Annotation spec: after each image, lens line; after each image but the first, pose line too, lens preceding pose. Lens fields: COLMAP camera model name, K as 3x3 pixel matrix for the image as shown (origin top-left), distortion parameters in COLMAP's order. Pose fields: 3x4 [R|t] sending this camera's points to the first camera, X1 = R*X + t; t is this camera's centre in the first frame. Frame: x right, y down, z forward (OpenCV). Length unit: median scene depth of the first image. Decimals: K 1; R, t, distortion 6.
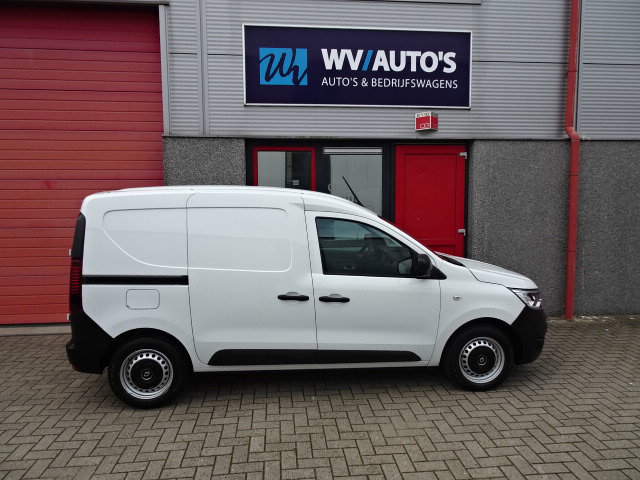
lens RADIAL K [[460.7, 0, 322.5], [0, 460.7, 240.2], [0, 0, 1]] dist [0.013477, -0.003801]
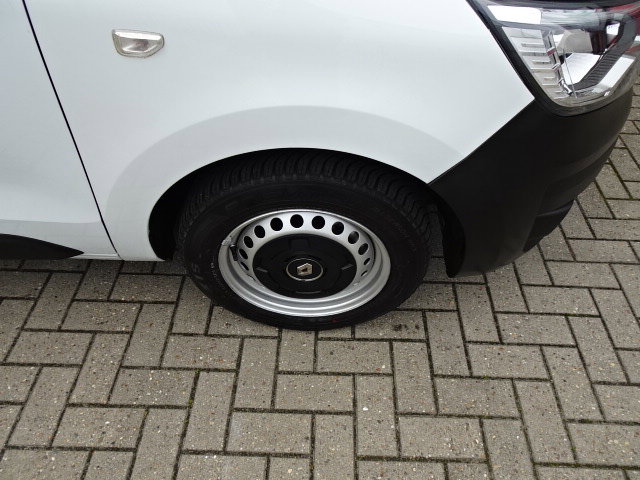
lens RADIAL K [[460.7, 0, 321.8], [0, 460.7, 243.8], [0, 0, 1]] dist [0.013477, -0.003801]
pose [[0.990976, 0.114815, -0.069174, 0.261297], [-0.036396, 0.727144, 0.685519, 0.039778], [0.129007, -0.676815, 0.724761, 0.567281]]
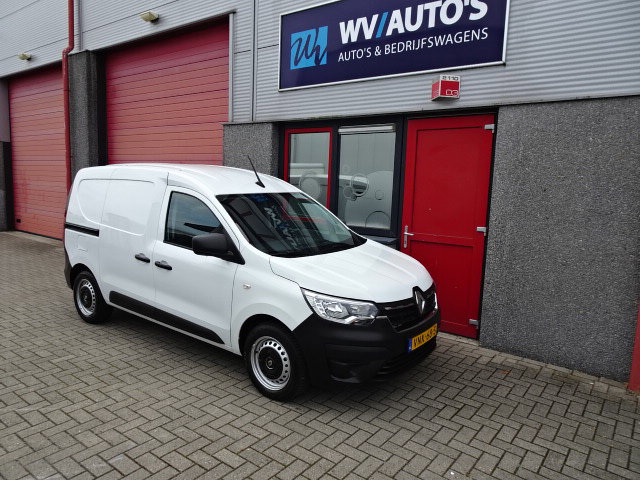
lens RADIAL K [[460.7, 0, 321.4], [0, 460.7, 241.0], [0, 0, 1]] dist [0.013477, -0.003801]
pose [[0.727179, 0.116073, -0.676563, 0.686894], [-0.099719, 0.993008, 0.063184, -0.024874], [0.679166, 0.021520, 0.733669, 0.293795]]
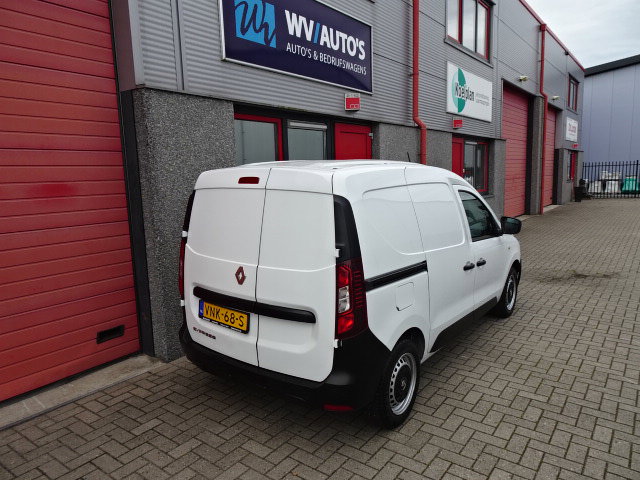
lens RADIAL K [[460.7, 0, 322.5], [0, 460.7, 238.7], [0, 0, 1]] dist [0.013477, -0.003801]
pose [[0.673148, -0.117334, 0.730141, -0.689366], [0.086009, 0.993054, 0.080289, -0.035175], [-0.734490, 0.008752, 0.678564, 0.343446]]
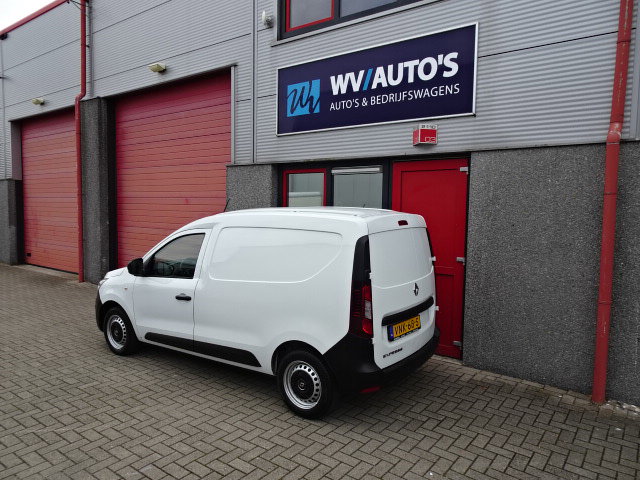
lens RADIAL K [[460.7, 0, 321.9], [0, 460.7, 241.4], [0, 0, 1]] dist [0.013477, -0.003801]
pose [[0.731231, 0.067254, -0.678806, 0.755470], [-0.078064, 0.996840, 0.014671, -0.050243], [0.677648, 0.042262, 0.734171, 0.225506]]
